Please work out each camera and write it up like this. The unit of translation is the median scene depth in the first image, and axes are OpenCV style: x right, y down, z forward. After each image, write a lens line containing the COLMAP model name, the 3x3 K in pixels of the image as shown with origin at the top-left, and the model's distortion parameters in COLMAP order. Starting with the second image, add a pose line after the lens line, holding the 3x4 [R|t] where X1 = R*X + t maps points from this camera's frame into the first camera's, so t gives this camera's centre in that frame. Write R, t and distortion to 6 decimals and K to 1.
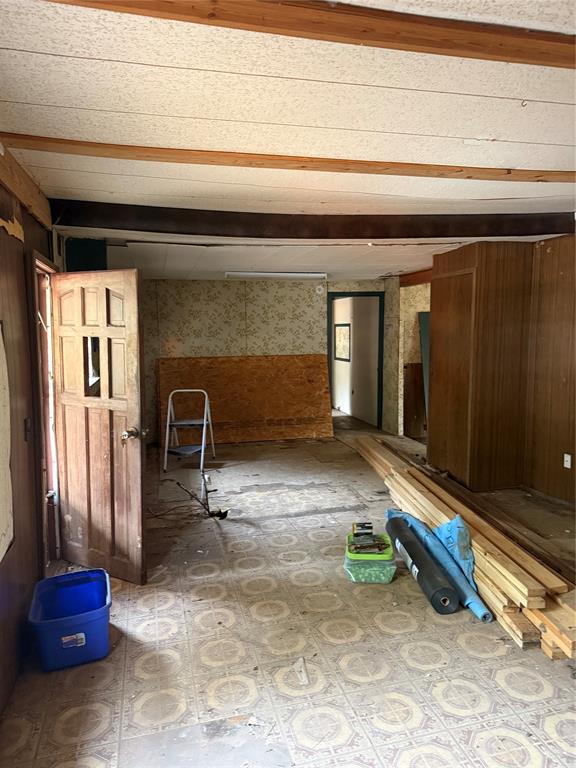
lens RADIAL K [[542.0, 0, 288.0], [0, 542.0, 384.0], [0, 0, 1]] dist [0.169430, -0.258151]
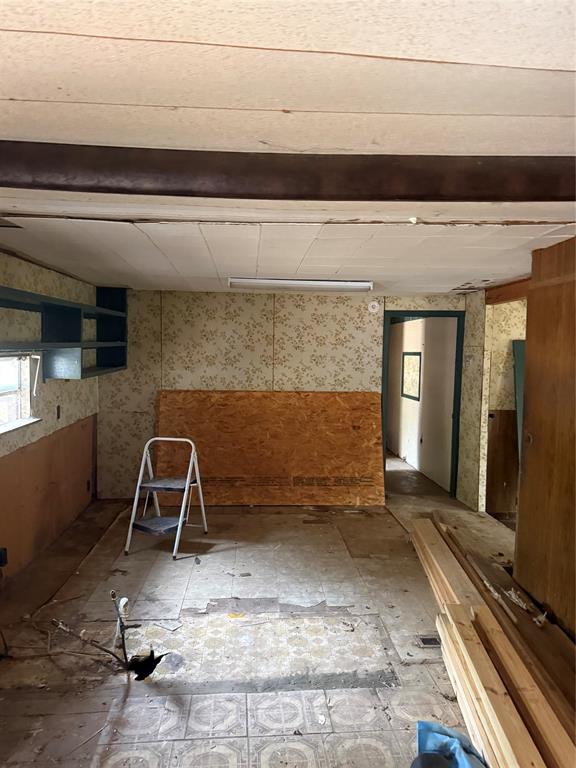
lens RADIAL K [[542.0, 0, 288.0], [0, 542.0, 384.0], [0, 0, 1]] dist [0.169430, -0.258151]
pose [[0.985298, 0.038894, -0.166360, 0.074121], [-0.045883, 0.998210, -0.038374, -0.033599], [0.164569, 0.045442, 0.985318, 0.250355]]
